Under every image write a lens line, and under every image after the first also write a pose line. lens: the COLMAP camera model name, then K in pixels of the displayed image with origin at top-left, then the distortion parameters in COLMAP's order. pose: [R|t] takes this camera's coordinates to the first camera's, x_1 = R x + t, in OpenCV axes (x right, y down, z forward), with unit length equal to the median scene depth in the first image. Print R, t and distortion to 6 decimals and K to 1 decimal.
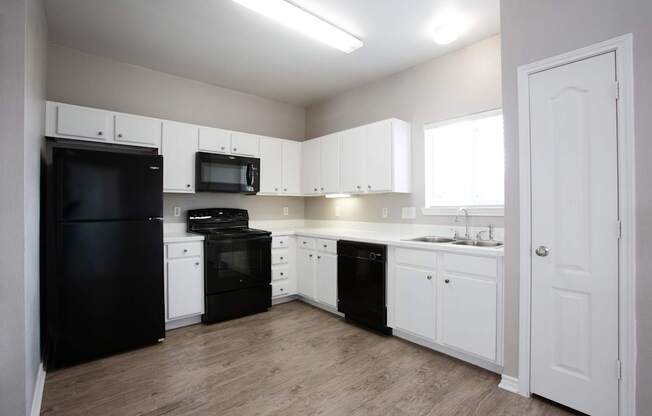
lens RADIAL K [[309.9, 0, 321.5], [0, 309.9, 206.8], [0, 0, 1]] dist [-0.014868, 0.000794]
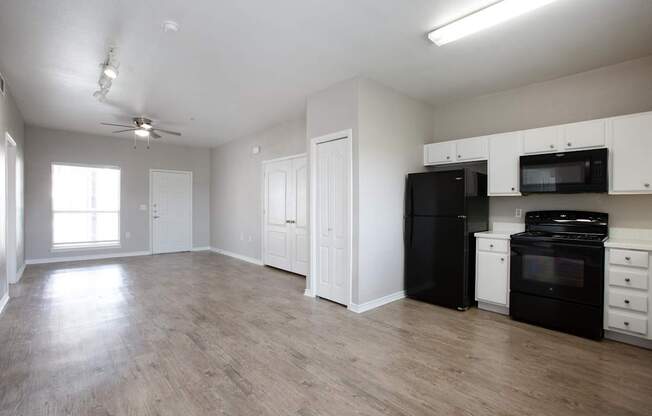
lens RADIAL K [[309.9, 0, 321.5], [0, 309.9, 206.8], [0, 0, 1]] dist [-0.014868, 0.000794]
pose [[0.023268, 0.006535, -0.999708, 0.734003], [-0.008044, 0.999947, 0.006349, -0.007469], [0.999697, 0.007894, 0.023319, 0.343197]]
